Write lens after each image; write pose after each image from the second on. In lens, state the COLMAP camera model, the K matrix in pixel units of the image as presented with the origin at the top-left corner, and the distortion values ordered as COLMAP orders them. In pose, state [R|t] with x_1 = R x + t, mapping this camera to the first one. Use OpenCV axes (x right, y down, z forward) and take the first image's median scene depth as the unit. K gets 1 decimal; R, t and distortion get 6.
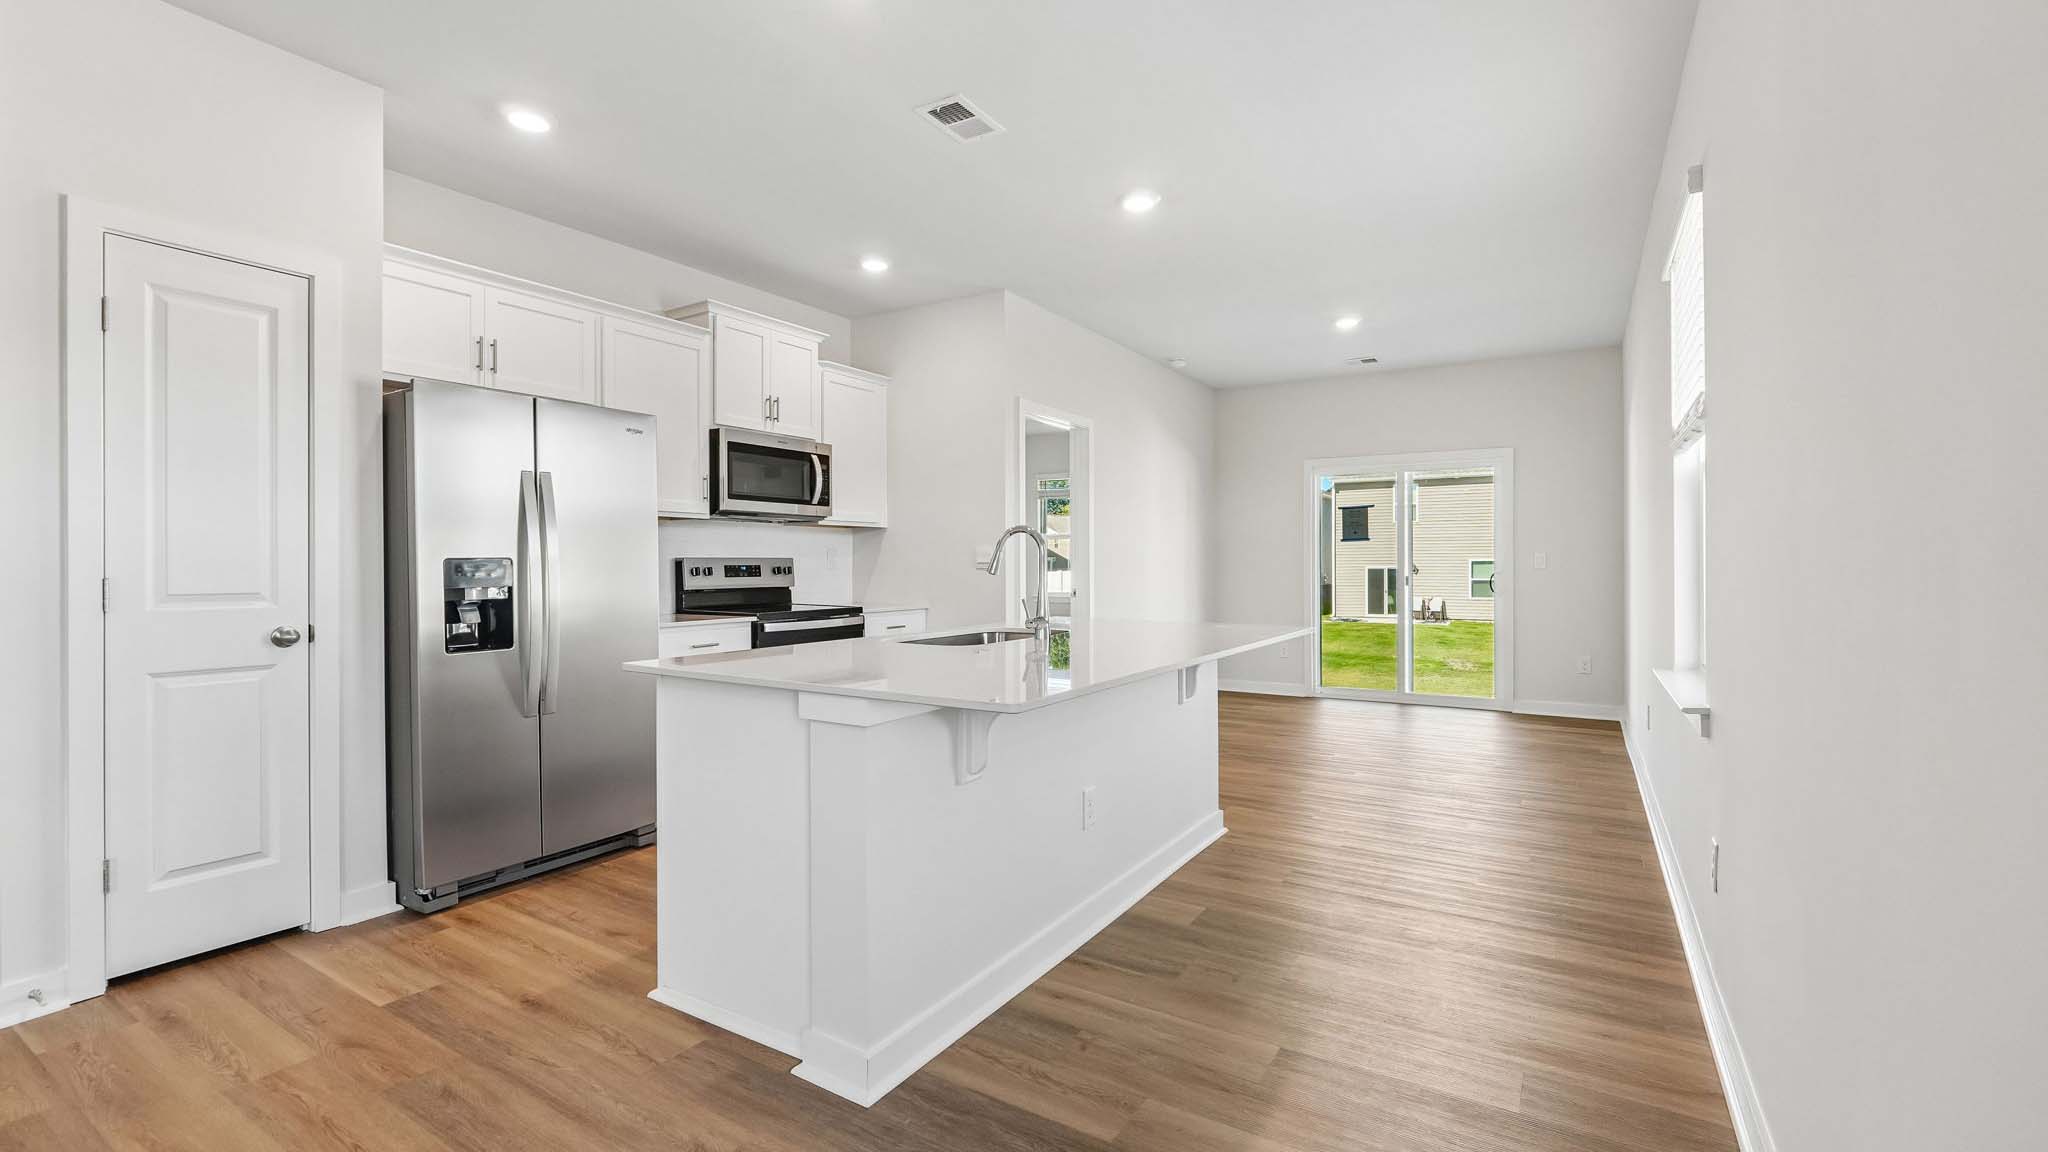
lens RADIAL K [[876.3, 0, 1022.5], [0, 876.3, 571.0], [0, 0, 1]] dist [-0.014117, 0.005210]
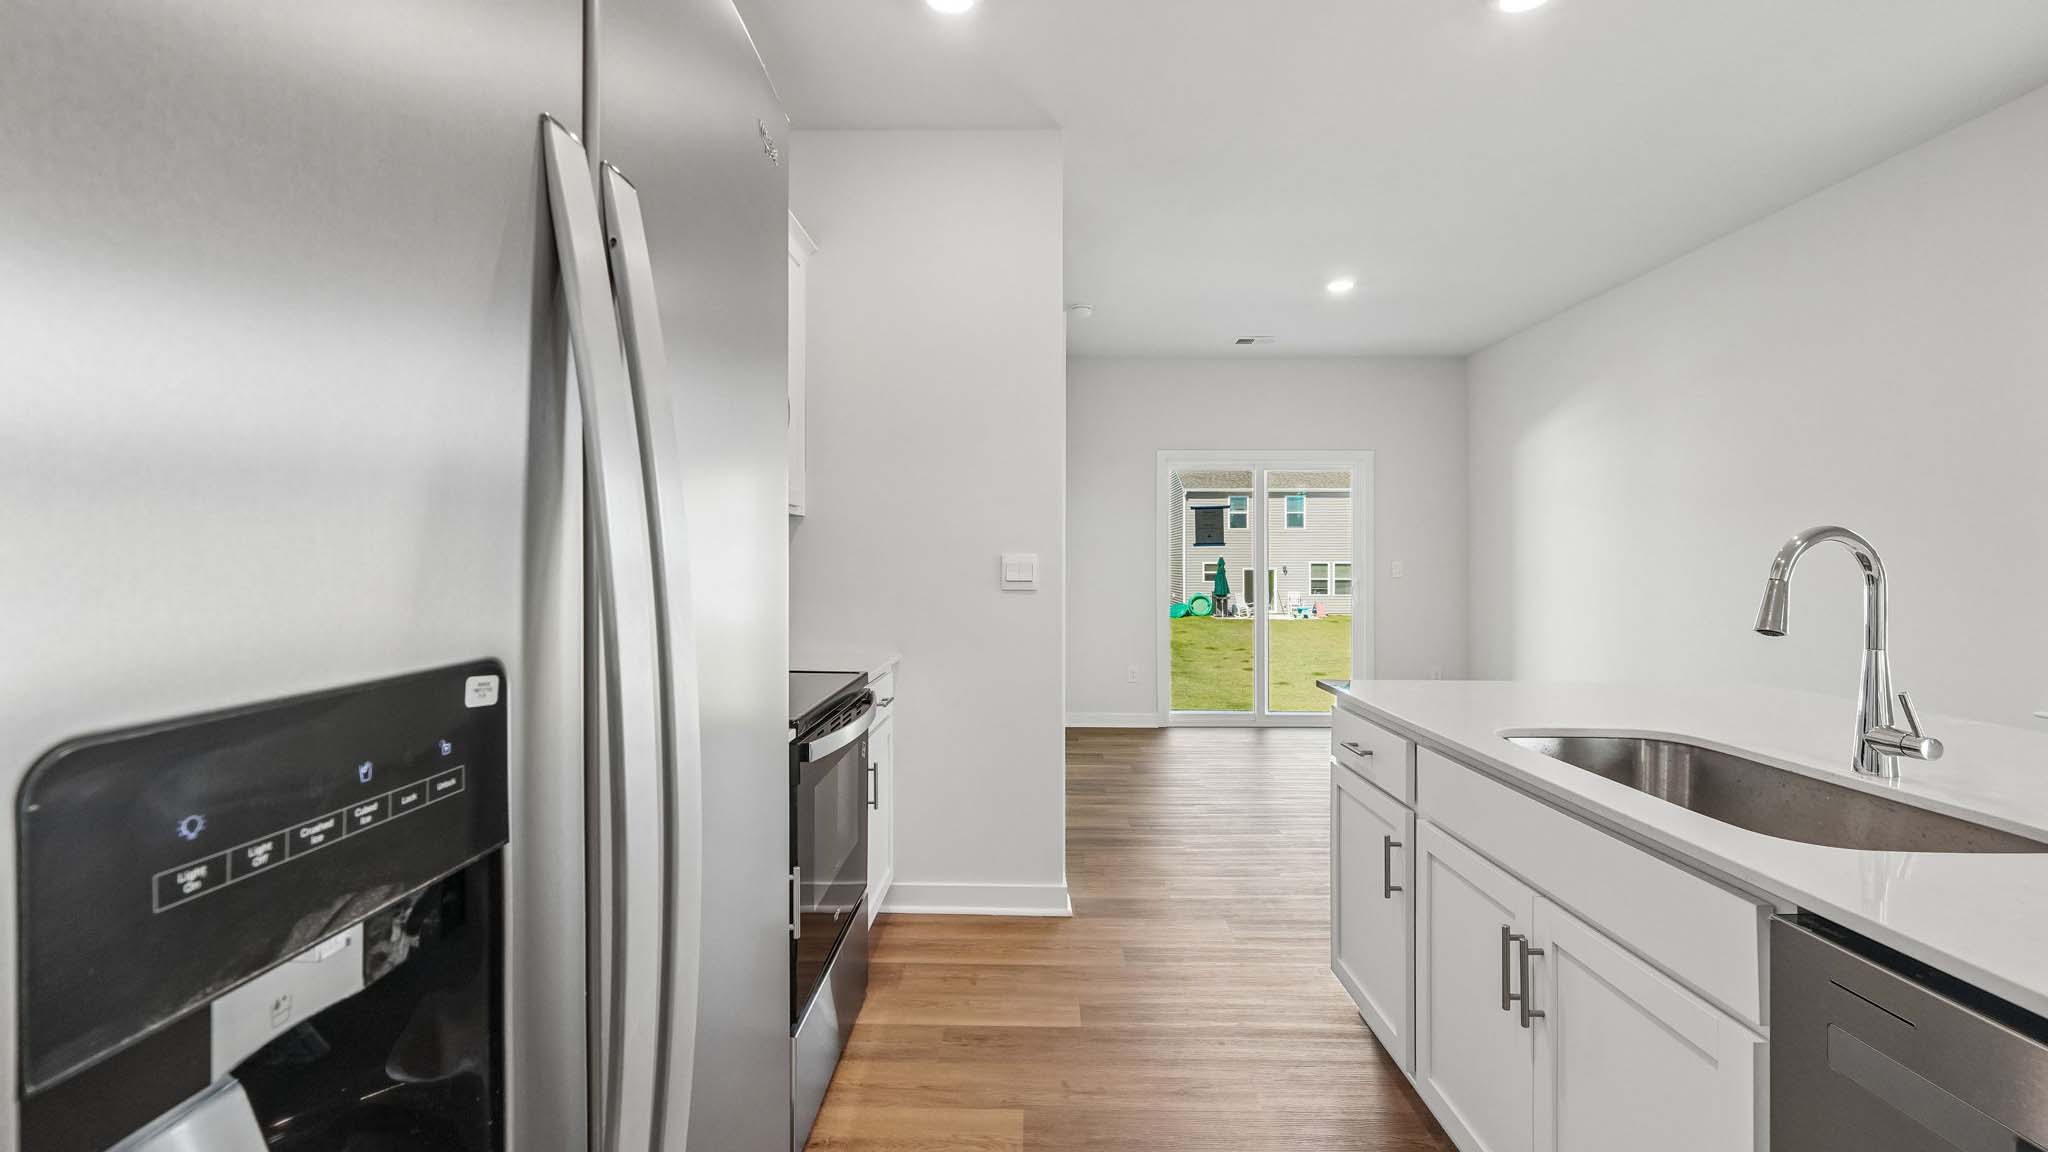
lens RADIAL K [[876.3, 0, 1002.5], [0, 876.3, 565.5], [0, 0, 1]] dist [-0.014117, 0.005210]
pose [[0.864107, 0.002393, 0.503303, -0.440481], [-0.001327, 0.999996, -0.002475, -0.022722], [-0.503307, 0.001471, 0.864107, 0.625468]]
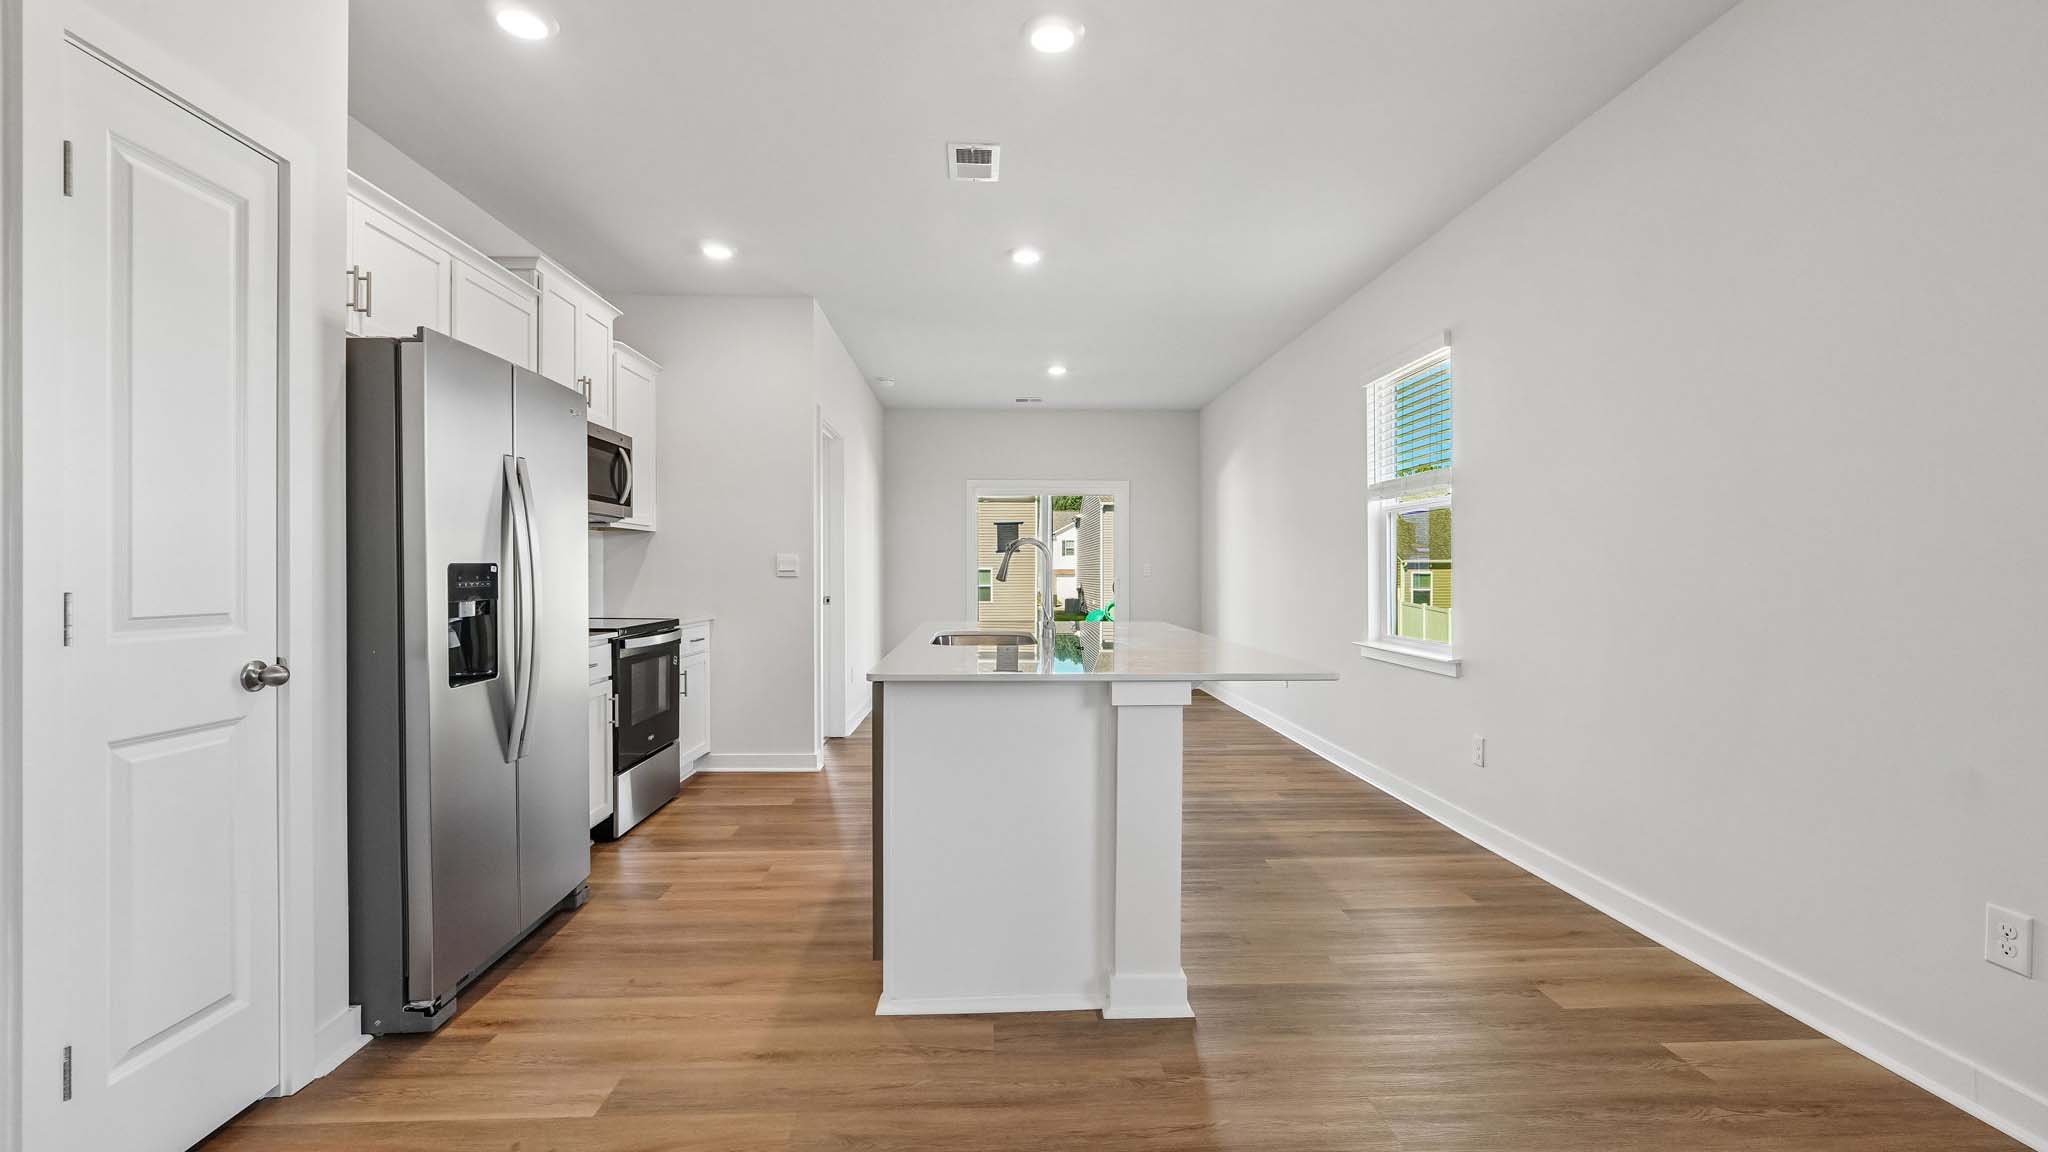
lens RADIAL K [[876.3, 0, 1021.5], [0, 876.3, 572.9], [0, 0, 1]] dist [-0.014117, 0.005210]
pose [[0.823178, 0.000924, 0.567783, -0.483296], [0.003309, 0.999974, -0.006425, 0.000268], [-0.567774, 0.007167, 0.823153, 0.056760]]
